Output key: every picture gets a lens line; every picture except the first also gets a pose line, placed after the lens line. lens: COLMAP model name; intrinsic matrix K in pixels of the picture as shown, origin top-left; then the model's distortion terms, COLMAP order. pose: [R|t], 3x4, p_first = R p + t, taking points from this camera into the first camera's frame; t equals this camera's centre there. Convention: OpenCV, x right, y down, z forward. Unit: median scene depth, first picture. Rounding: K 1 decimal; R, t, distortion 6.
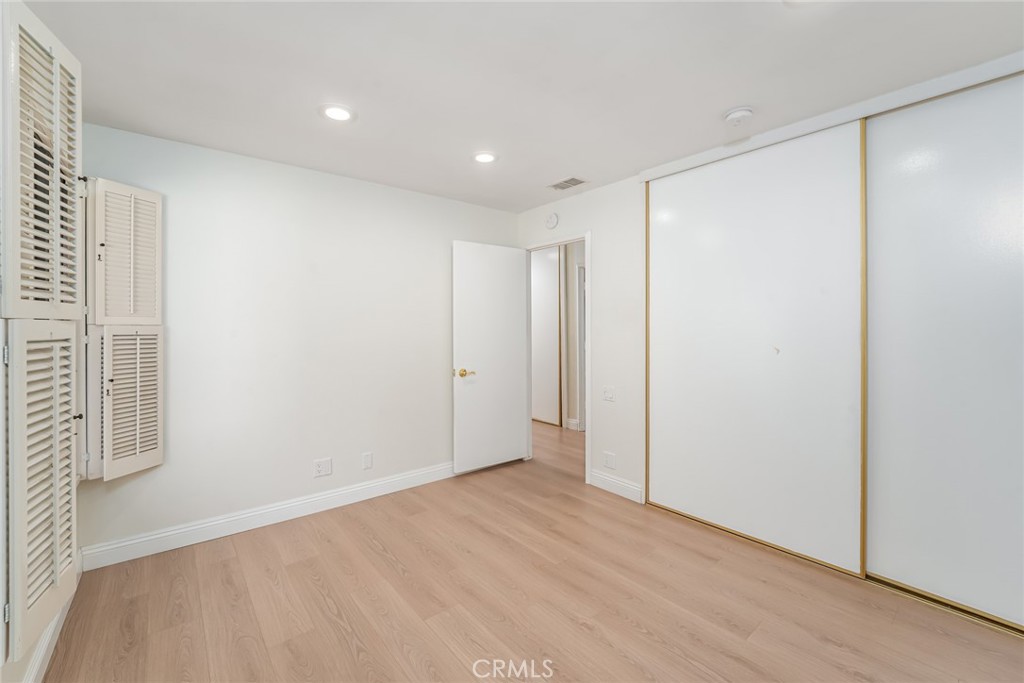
lens RADIAL K [[413.7, 0, 513.2], [0, 413.7, 335.0], [0, 0, 1]] dist [-0.013148, 0.000842]
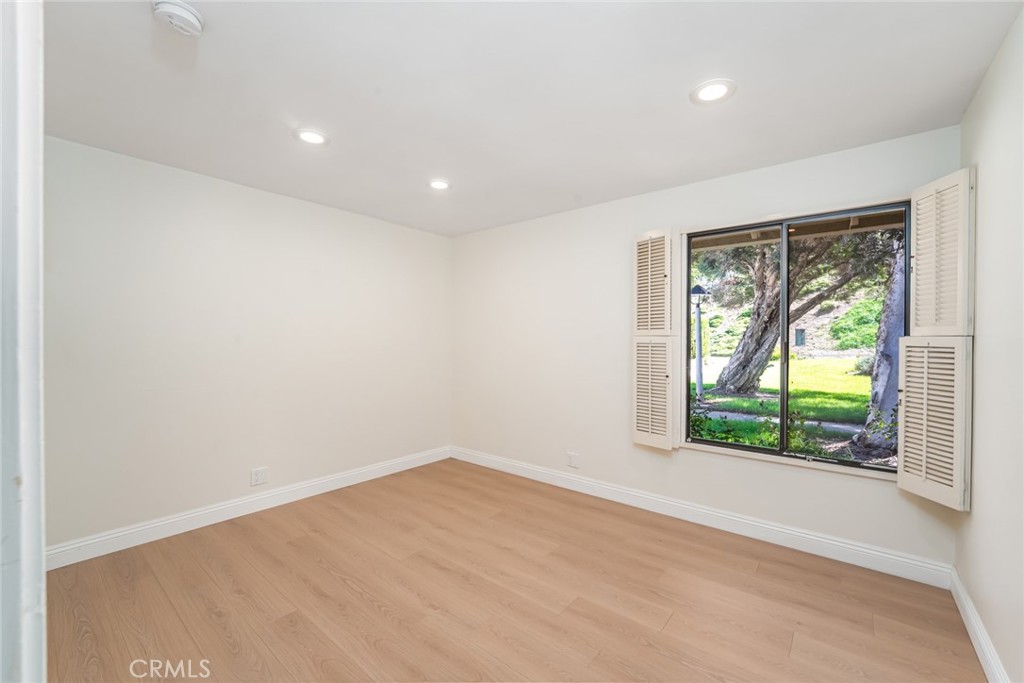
lens RADIAL K [[413.7, 0, 513.4], [0, 413.7, 340.9], [0, 0, 1]] dist [-0.013148, 0.000842]
pose [[-0.982457, -0.002377, -0.186474, 0.155369], [-0.004909, 0.999902, 0.013121, -0.022447], [0.186424, 0.013807, -0.982372, 1.845248]]
